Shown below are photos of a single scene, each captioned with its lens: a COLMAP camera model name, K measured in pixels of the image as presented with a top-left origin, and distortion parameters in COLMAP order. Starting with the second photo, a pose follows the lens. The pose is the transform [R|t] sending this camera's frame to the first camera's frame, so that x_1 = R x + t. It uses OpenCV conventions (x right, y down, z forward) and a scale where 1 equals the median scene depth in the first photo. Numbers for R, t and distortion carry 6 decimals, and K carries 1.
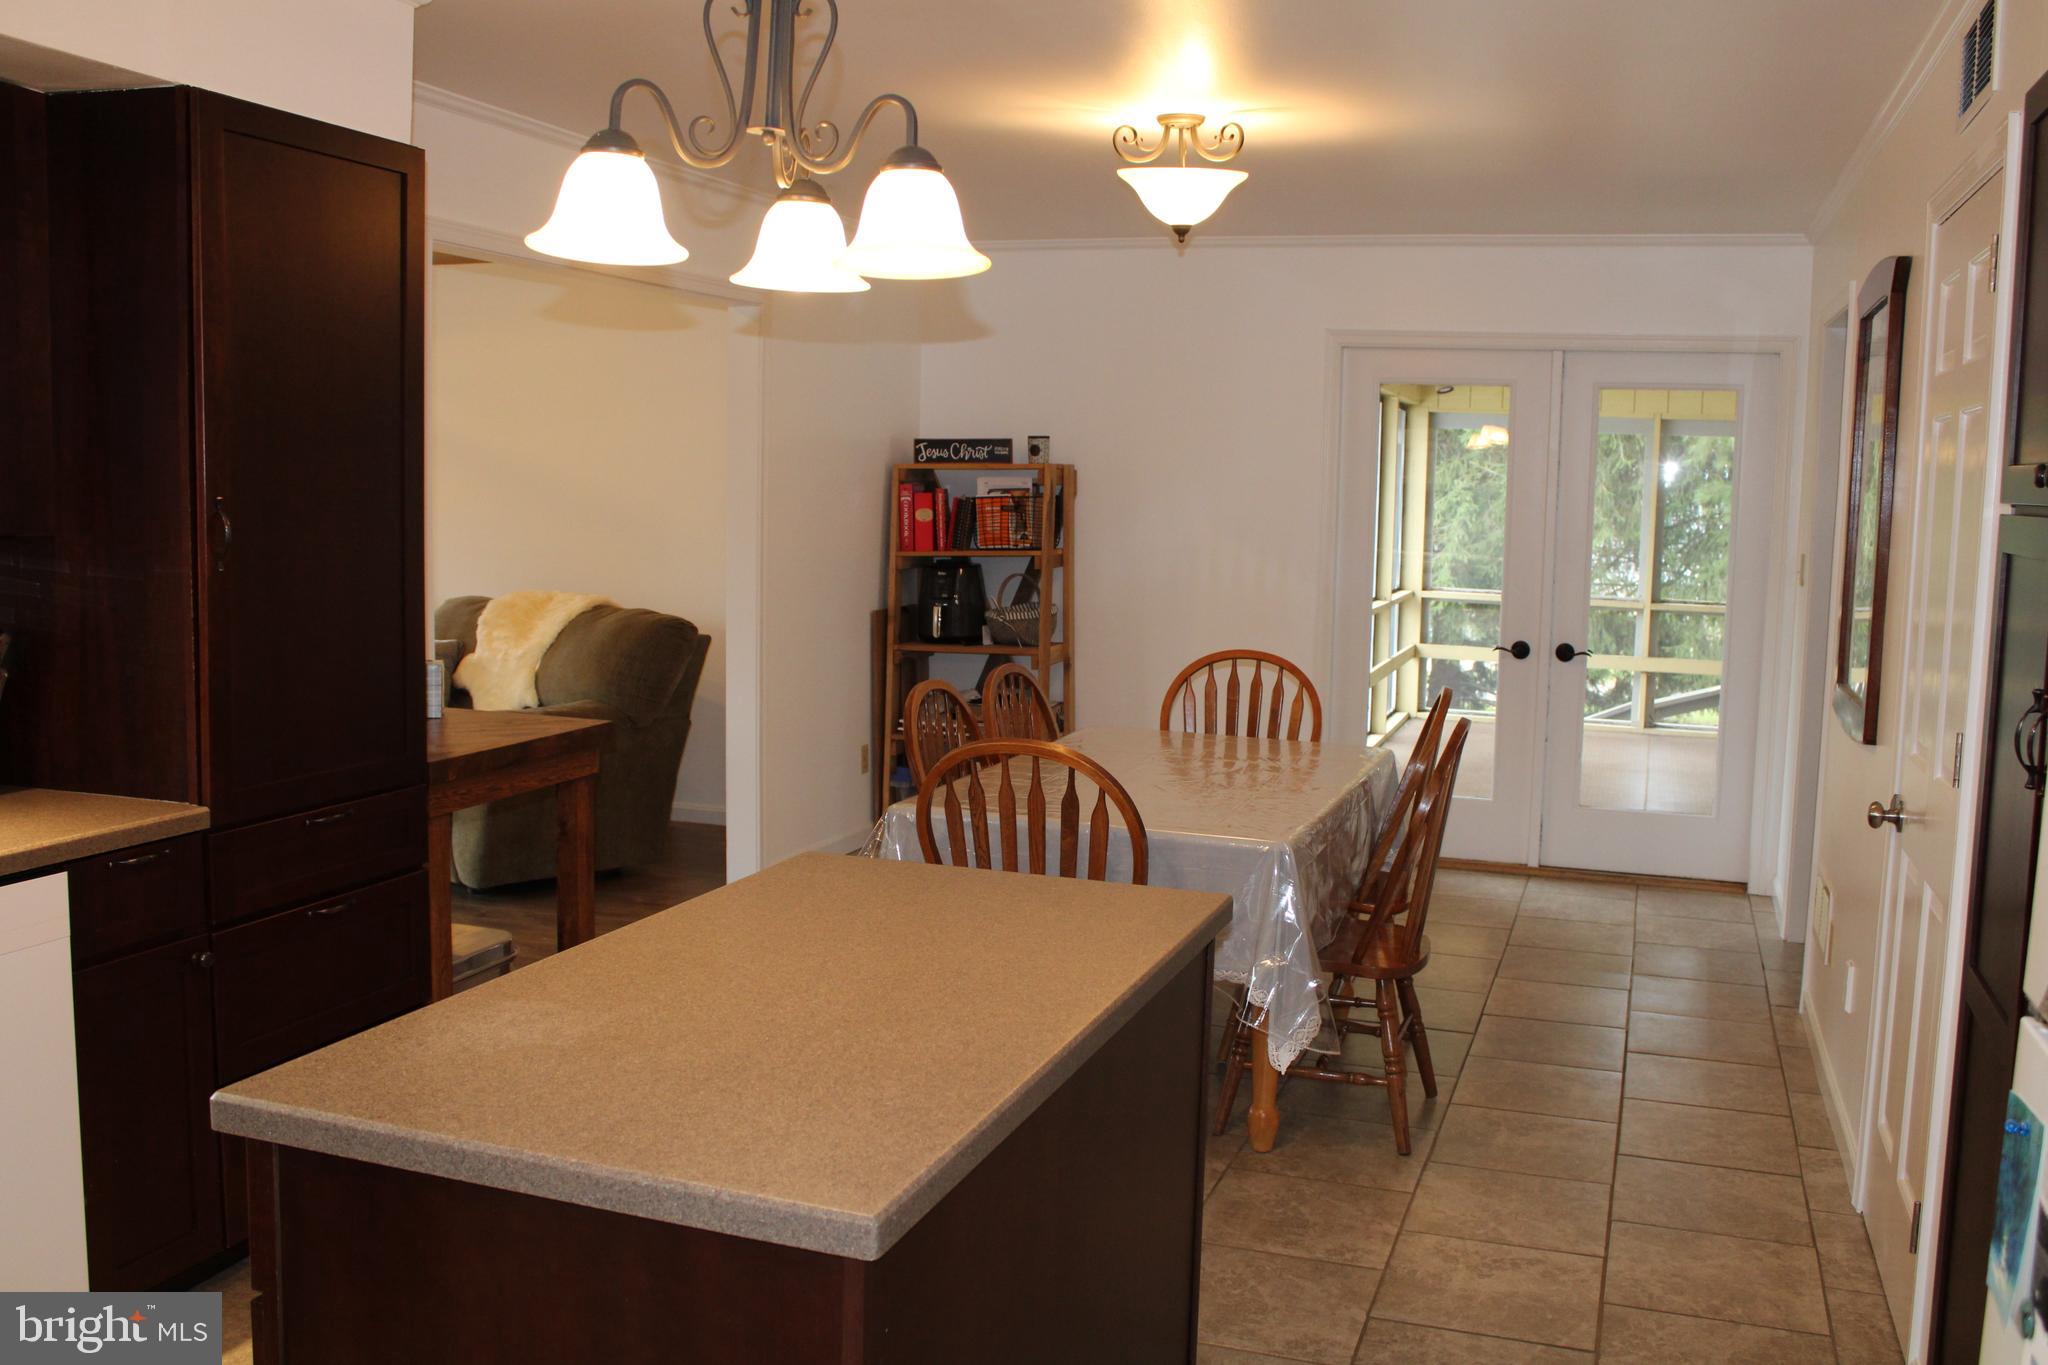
lens RADIAL K [[1889.7, 0, 1026.0], [0, 1889.7, 681.2], [0, 0, 1]] dist [-0.094165, 0.044615]
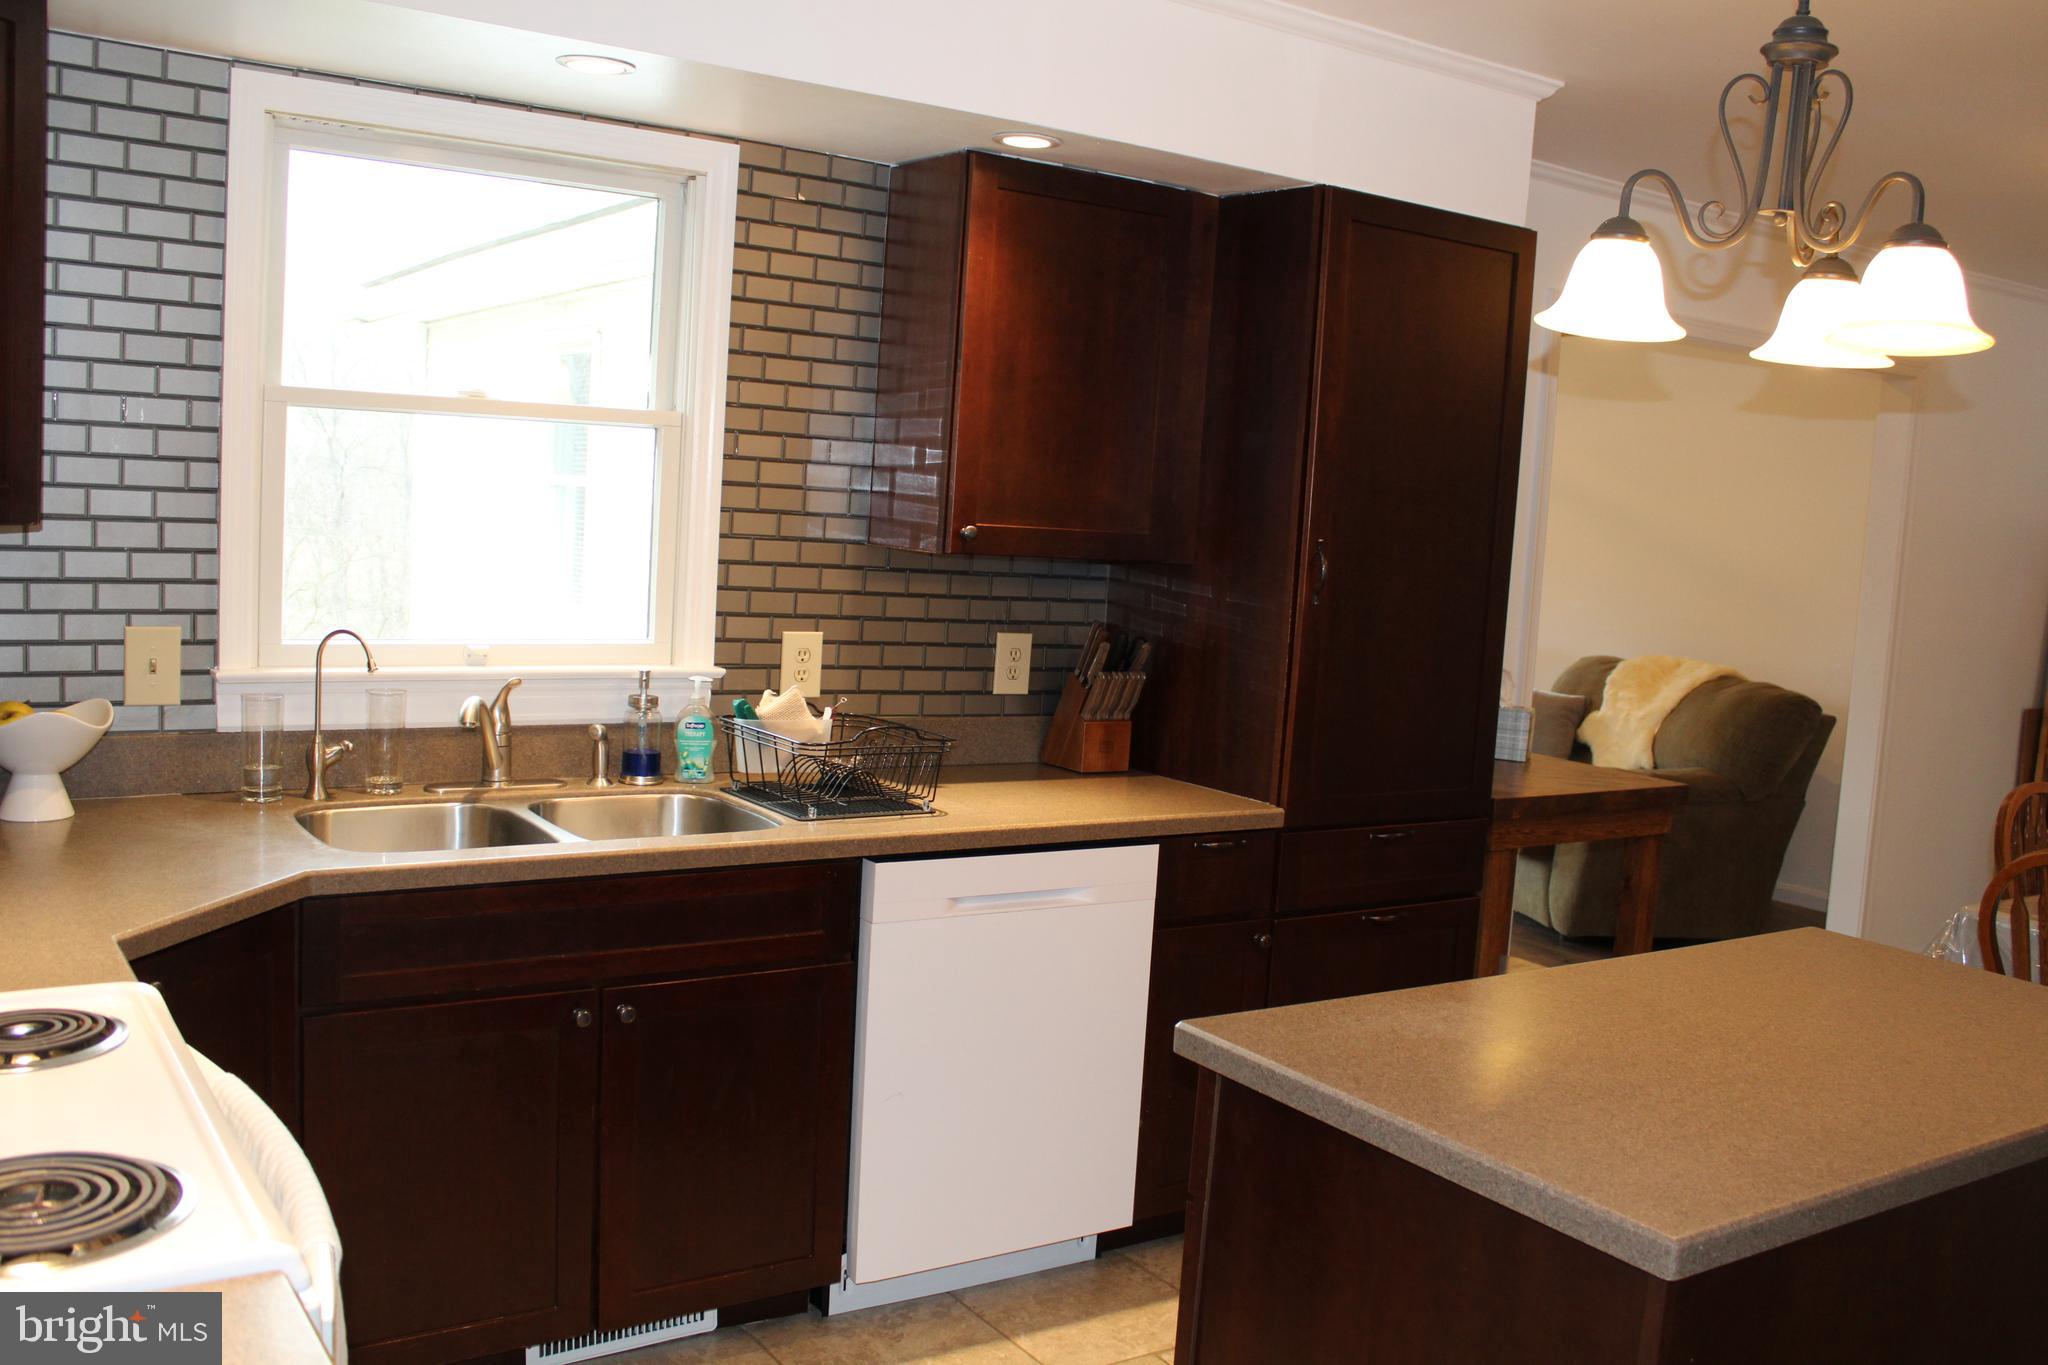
lens RADIAL K [[1889.7, 0, 1028.2], [0, 1889.7, 682.9], [0, 0, 1]] dist [-0.094165, 0.044615]
pose [[0.807683, 0.091316, -0.582503, 0.112418], [-0.111316, 0.993784, 0.001444, 0.007198], [0.579014, 0.063675, 0.812827, -0.044622]]
